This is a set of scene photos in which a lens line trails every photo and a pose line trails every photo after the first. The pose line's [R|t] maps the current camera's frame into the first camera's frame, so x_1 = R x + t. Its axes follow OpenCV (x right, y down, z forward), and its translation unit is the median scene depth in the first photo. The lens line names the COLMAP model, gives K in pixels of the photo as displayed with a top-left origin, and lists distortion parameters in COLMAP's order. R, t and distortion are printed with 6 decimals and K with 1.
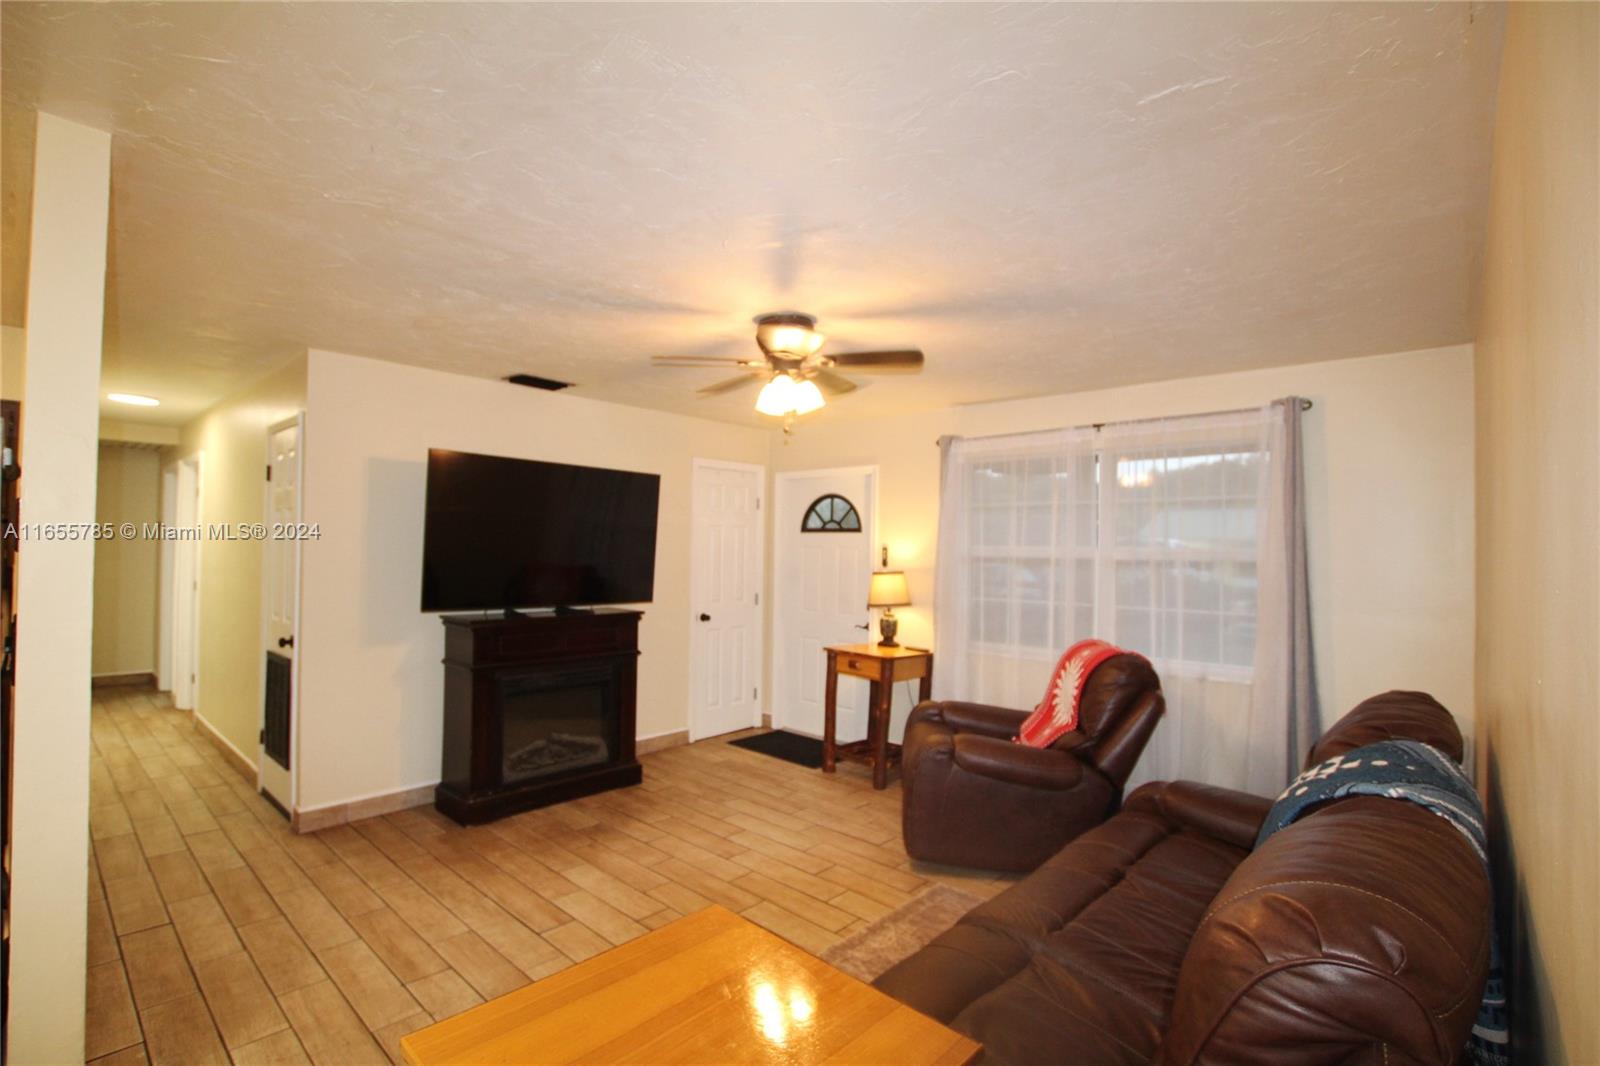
lens RADIAL K [[742.0, 0, 795.9], [0, 742.0, 530.3], [0, 0, 1]] dist [-0.034662, 0.005644]
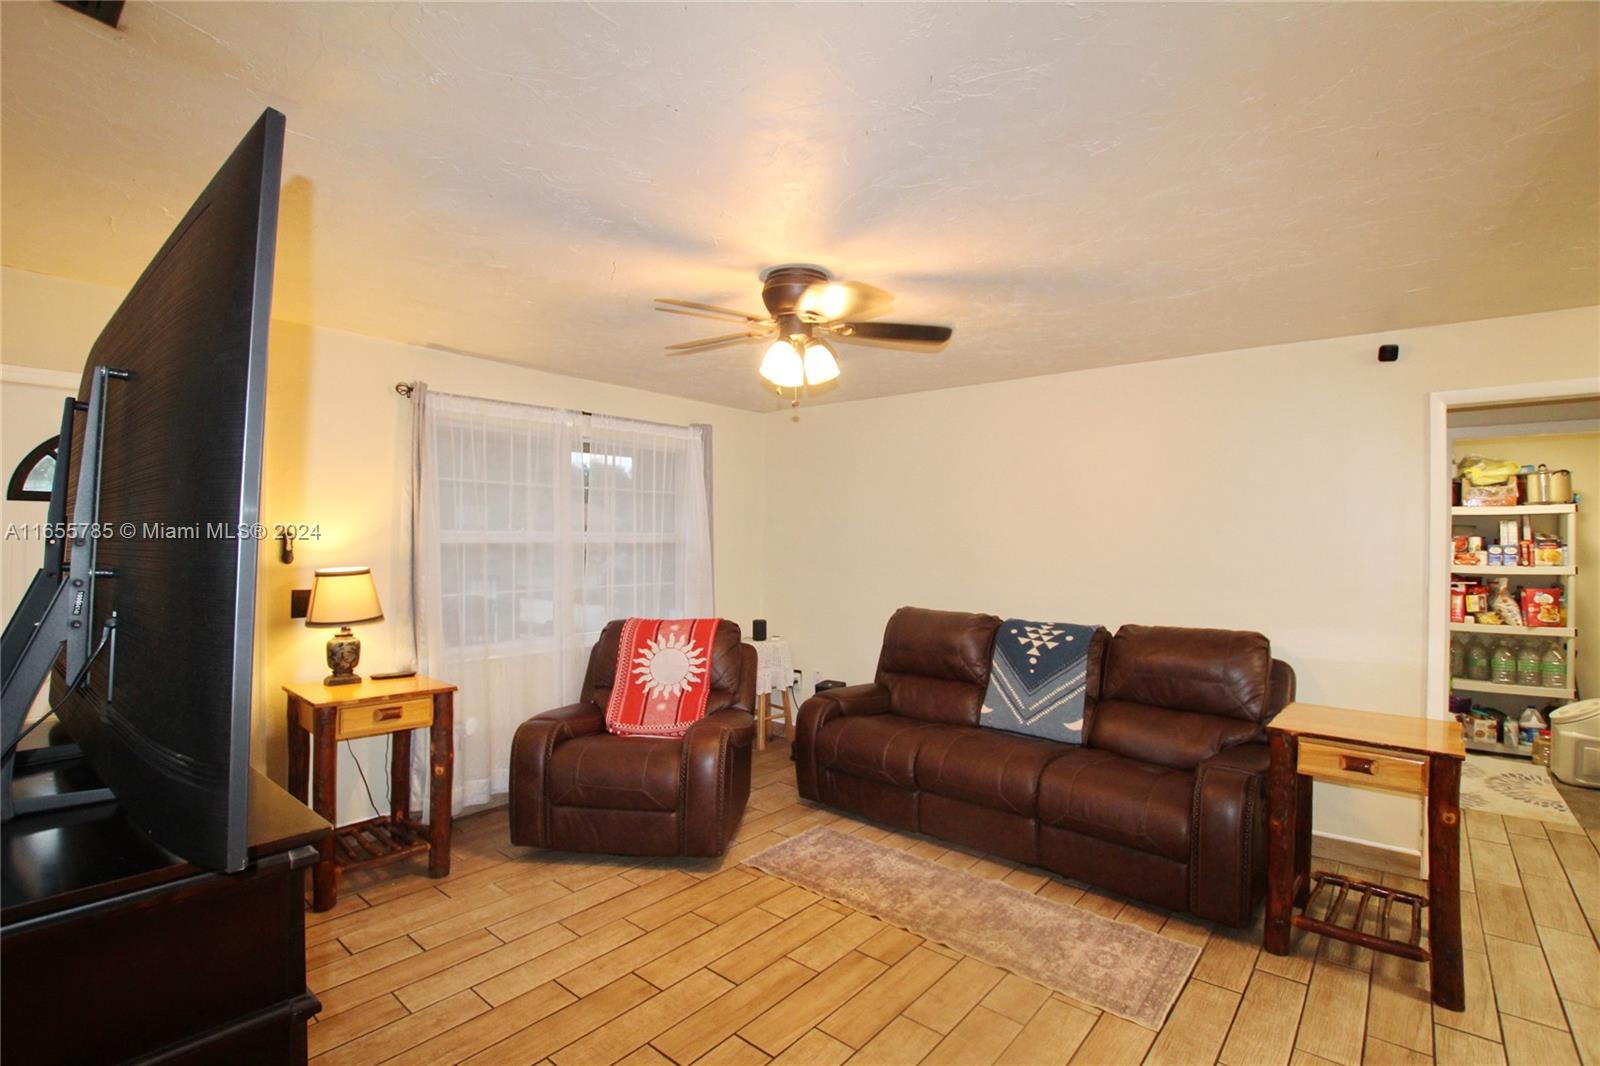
lens RADIAL K [[742.0, 0, 789.4], [0, 742.0, 533.2], [0, 0, 1]] dist [-0.034662, 0.005644]
pose [[-0.034017, -0.009919, 0.999372, -0.654670], [-0.030490, 0.999496, 0.008882, 0.007249], [-0.998956, -0.030169, -0.034303, 0.772985]]
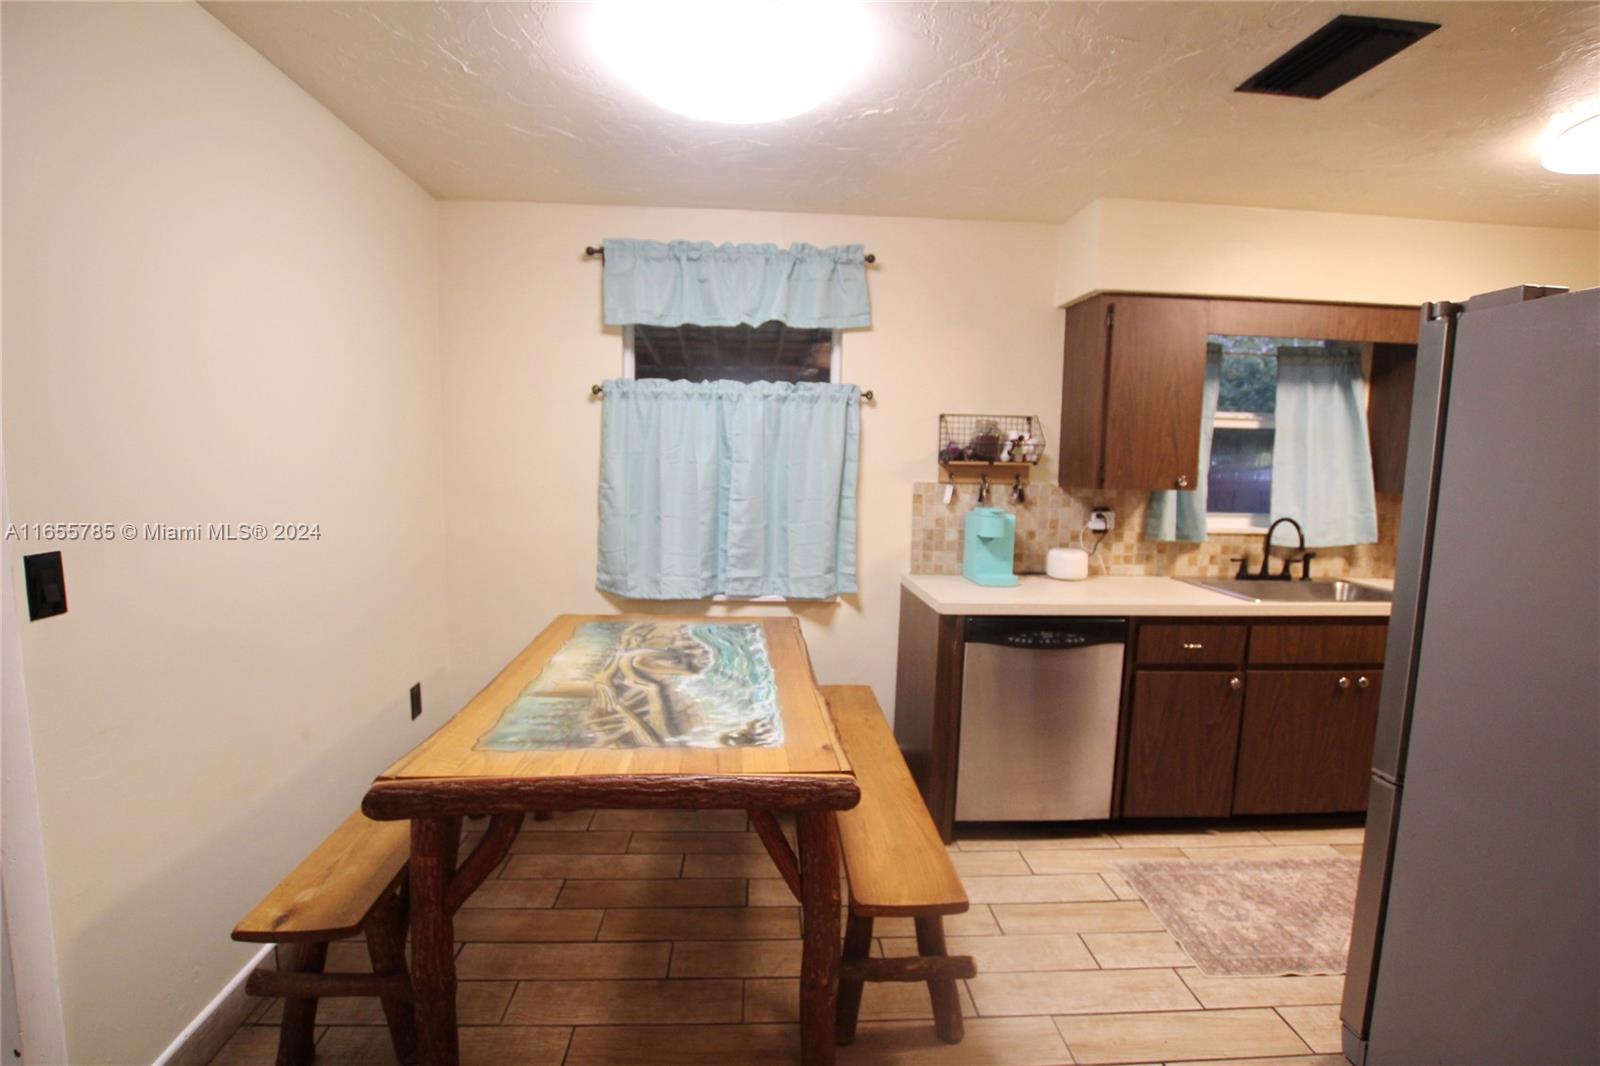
lens RADIAL K [[742.0, 0, 796.6], [0, 742.0, 534.7], [0, 0, 1]] dist [-0.034662, 0.005644]
pose [[0.721251, 0.087955, -0.687067, 0.075638], [-0.006214, 0.992687, 0.120556, 0.016409], [0.692646, -0.082681, 0.716523, -0.133763]]
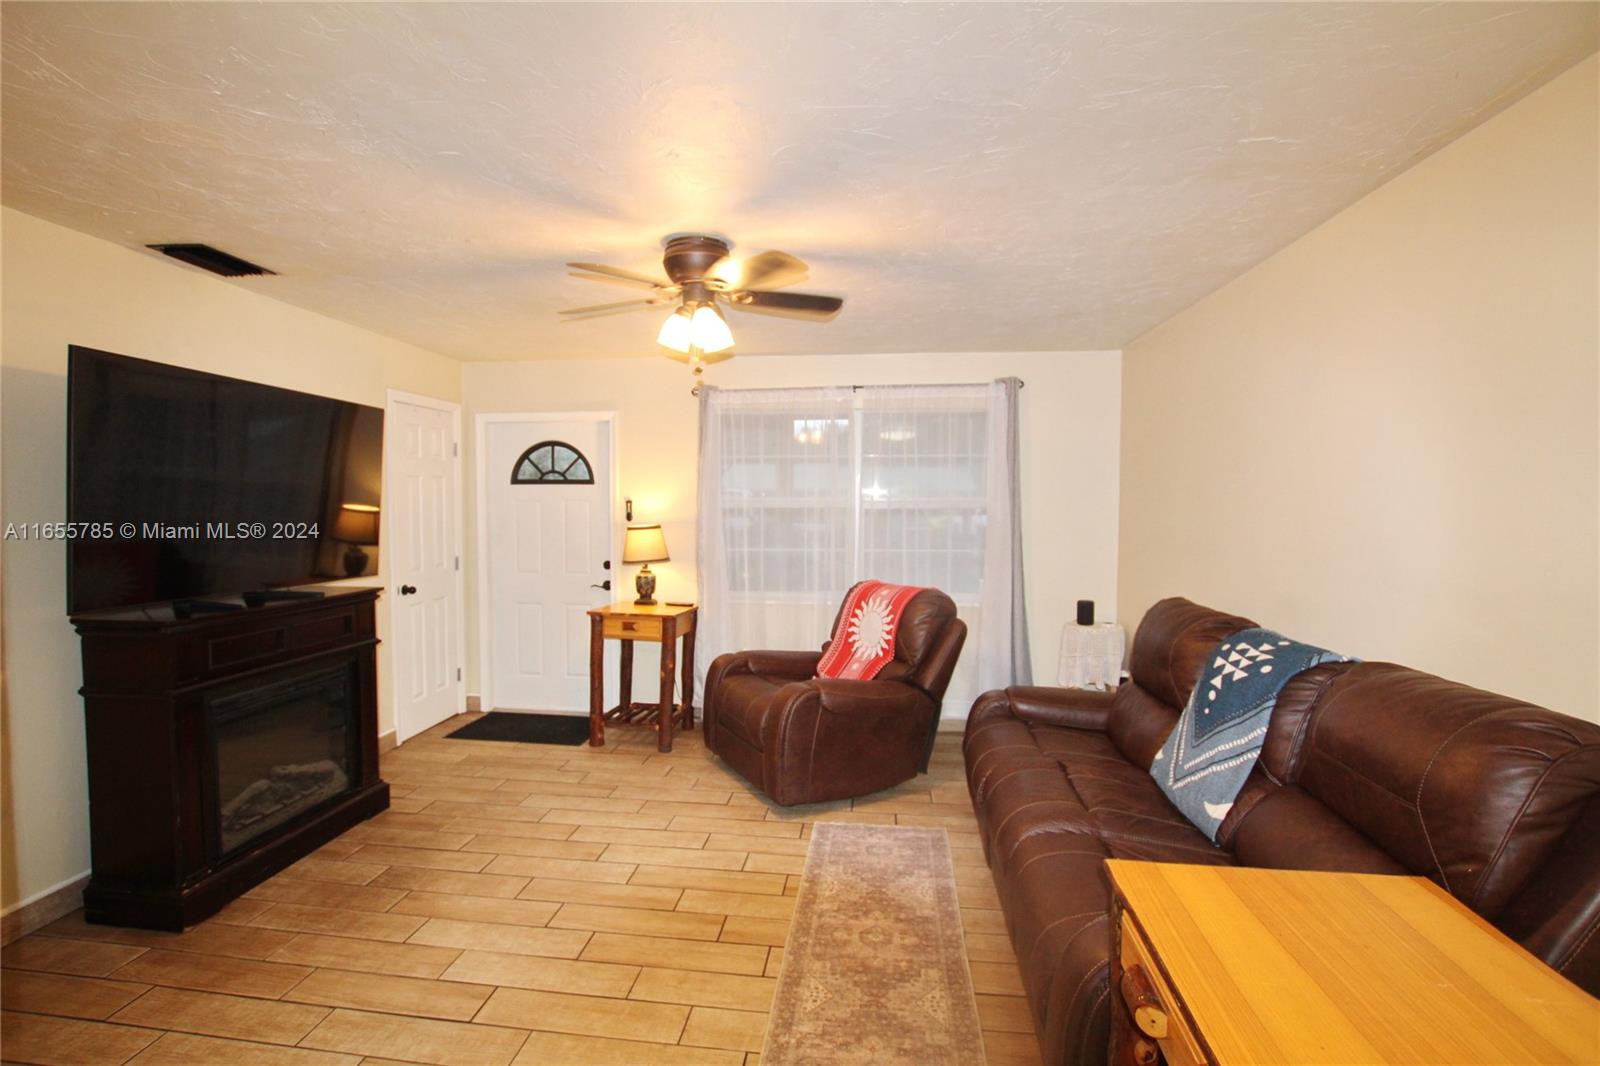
lens RADIAL K [[742.0, 0, 793.6], [0, 742.0, 528.3], [0, 0, 1]] dist [-0.034662, 0.005644]
pose [[0.810512, -0.033921, 0.584738, -0.334955], [-0.002951, 0.998072, 0.061990, -0.000153], [-0.585714, -0.051969, 0.808850, 0.153810]]
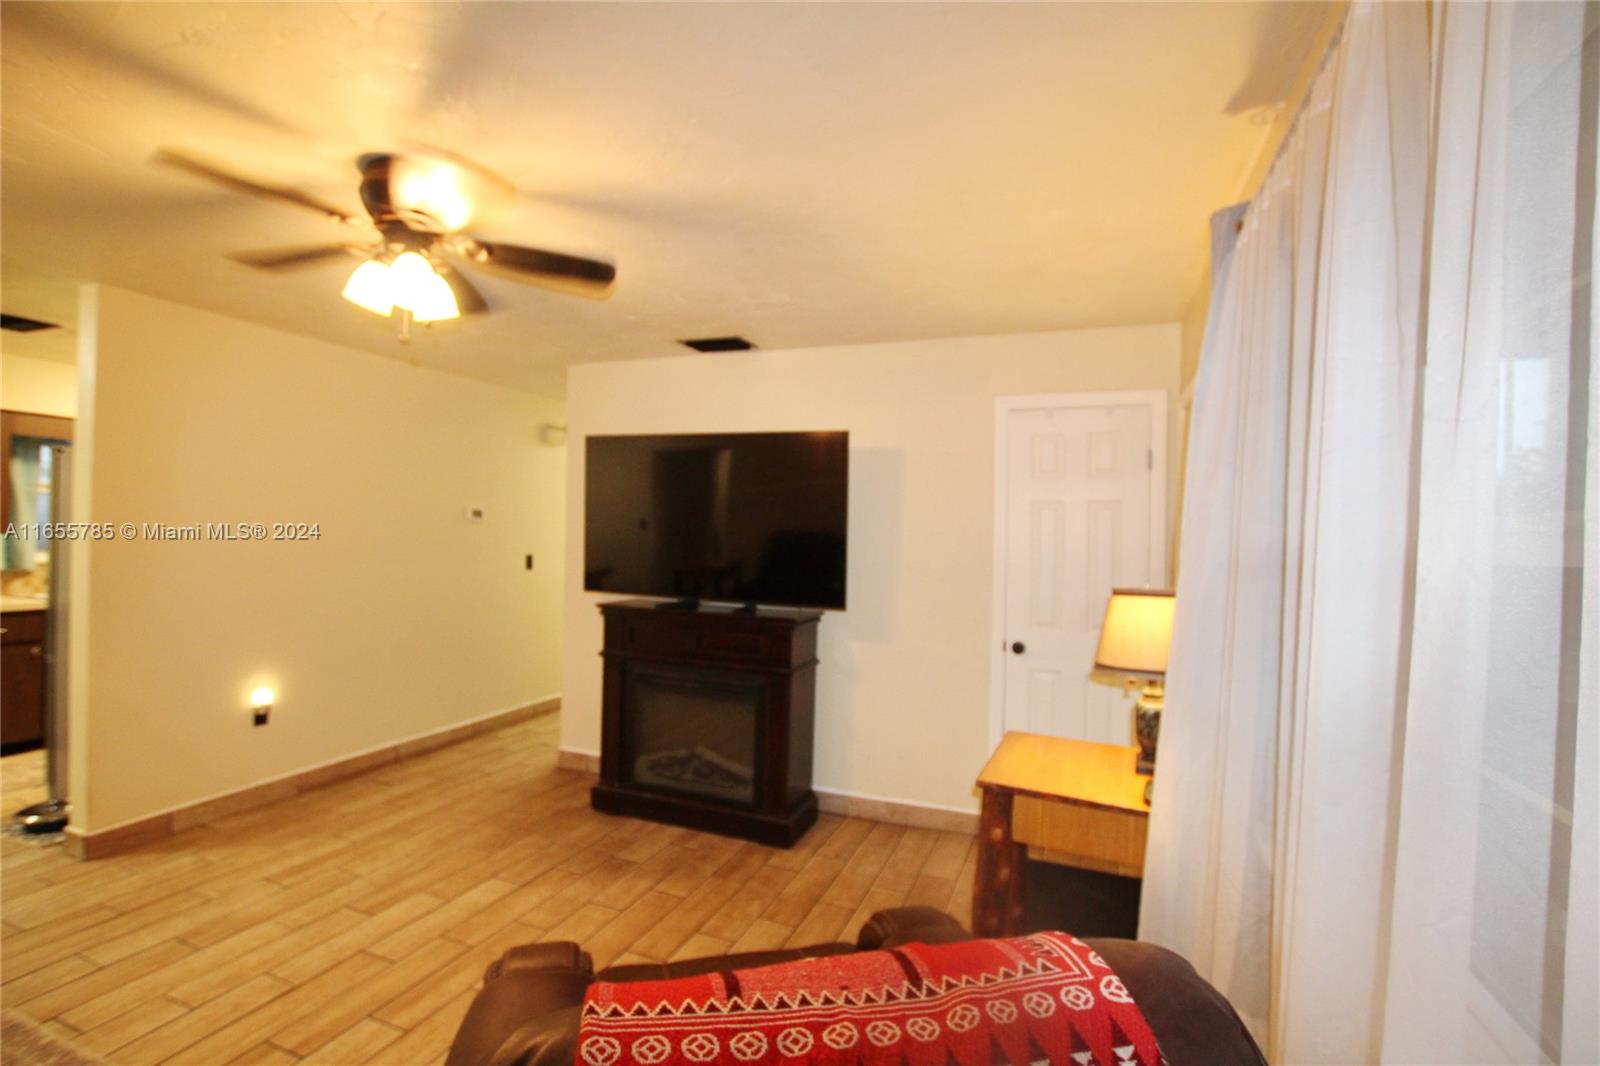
lens RADIAL K [[742.0, 0, 803.9], [0, 742.0, 537.5], [0, 0, 1]] dist [-0.034662, 0.005644]
pose [[0.359892, -0.003303, -0.932988, 0.537554], [0.001946, 0.999994, -0.002789, 0.033554], [0.932992, -0.000811, 0.359896, 0.821291]]
